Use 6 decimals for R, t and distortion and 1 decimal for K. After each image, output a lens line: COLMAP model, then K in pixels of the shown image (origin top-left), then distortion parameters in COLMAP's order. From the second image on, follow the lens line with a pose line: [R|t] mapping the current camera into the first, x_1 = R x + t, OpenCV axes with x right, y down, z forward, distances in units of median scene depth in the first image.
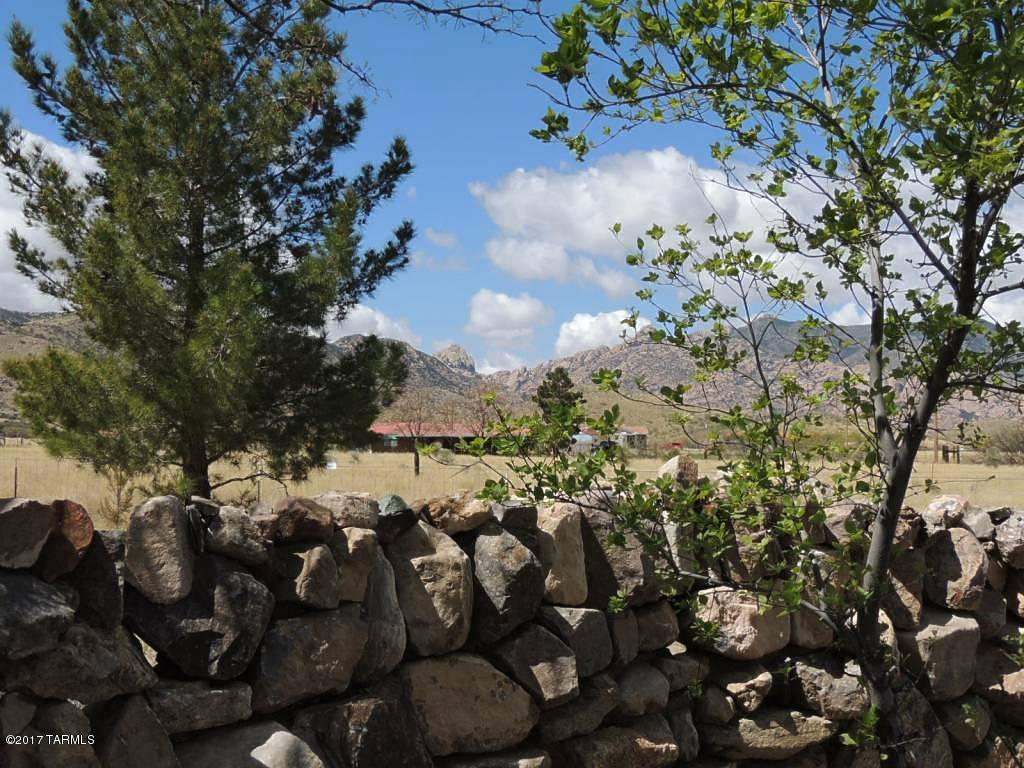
lens RADIAL K [[1292.0, 0, 508.6], [0, 1292.0, 387.7], [0, 0, 1]] dist [-0.040613, 0.000000]
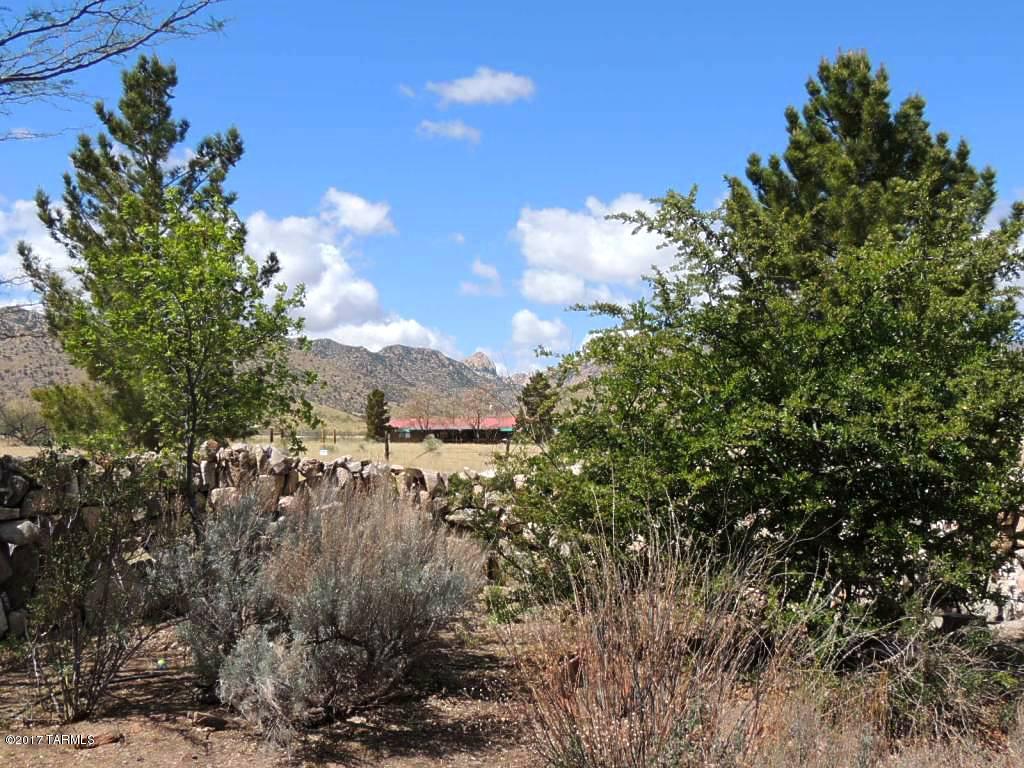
lens RADIAL K [[1086.9, 0, 516.1], [0, 1086.9, 379.3], [0, 0, 1]] dist [-0.041634, 0.000000]
pose [[0.999864, -0.011898, -0.011440, 0.239257], [0.011812, 0.999902, -0.007525, -0.015269], [0.011528, 0.007389, 0.999906, -0.381170]]
